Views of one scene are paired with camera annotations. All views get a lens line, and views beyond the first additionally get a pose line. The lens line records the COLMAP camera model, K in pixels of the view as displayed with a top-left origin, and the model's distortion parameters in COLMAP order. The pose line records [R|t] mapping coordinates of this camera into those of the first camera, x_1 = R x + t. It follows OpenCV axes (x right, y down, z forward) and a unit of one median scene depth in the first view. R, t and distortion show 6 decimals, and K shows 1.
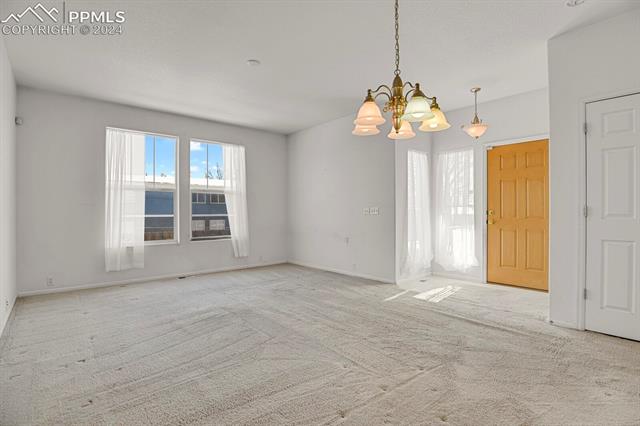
lens RADIAL K [[319.7, 0, 326.5], [0, 319.7, 214.0], [0, 0, 1]] dist [-0.014137, -0.000070]
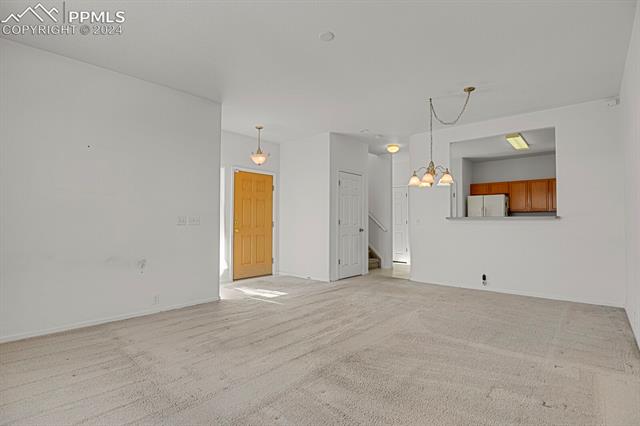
lens RADIAL K [[319.7, 0, 326.5], [0, 319.7, 214.0], [0, 0, 1]] dist [-0.014137, -0.000070]
pose [[-0.125466, 0.029030, 0.991673, -0.844890], [0.004033, 0.999578, -0.028751, -0.002470], [-0.992090, 0.000393, -0.125530, 0.906785]]
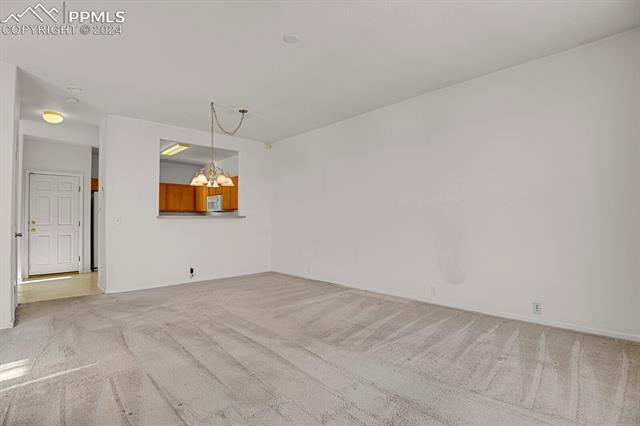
lens RADIAL K [[319.7, 0, 326.5], [0, 319.7, 214.0], [0, 0, 1]] dist [-0.014137, -0.000070]
pose [[-0.998434, 0.011076, -0.054833, -0.220964], [0.011650, 0.999880, -0.010166, -0.011121], [0.054714, -0.010789, -0.998444, 1.514467]]
